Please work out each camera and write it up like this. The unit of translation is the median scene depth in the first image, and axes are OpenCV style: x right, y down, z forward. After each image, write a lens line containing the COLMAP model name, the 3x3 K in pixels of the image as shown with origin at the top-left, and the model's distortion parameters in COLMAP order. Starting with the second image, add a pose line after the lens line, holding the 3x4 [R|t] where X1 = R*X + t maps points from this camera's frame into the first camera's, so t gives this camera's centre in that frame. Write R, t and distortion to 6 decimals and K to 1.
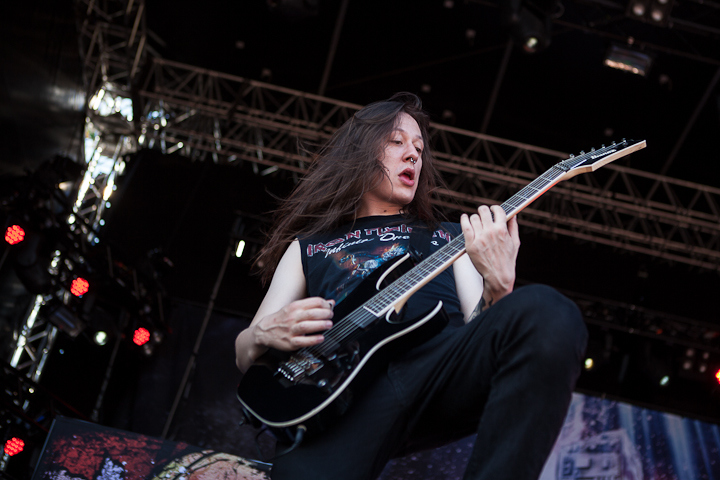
lens RADIAL K [[1023.1, 0, 359.4], [0, 1023.1, 240.1], [0, 0, 1]] dist [-0.024198, 0.000000]
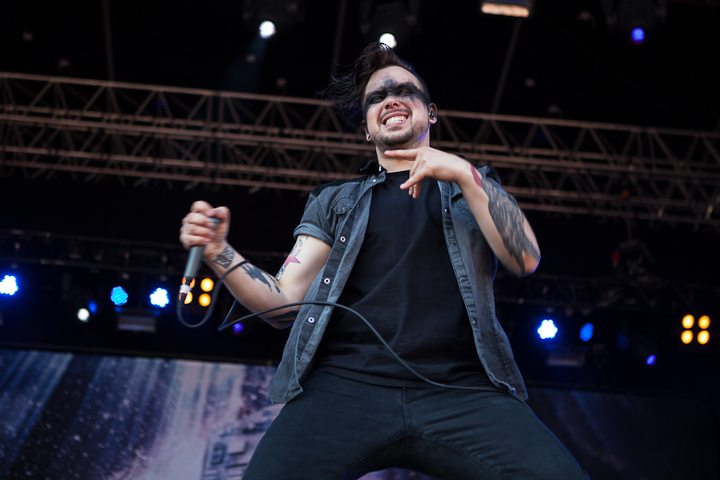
lens RADIAL K [[1190.8, 0, 355.7], [0, 1190.8, 161.3], [0, 0, 1]] dist [0.094316, 0.000000]
pose [[0.989440, -0.142907, 0.024224, 0.126121], [0.144346, 0.986676, -0.075061, 0.029275], [-0.013175, 0.077765, 0.996885, 0.001073]]
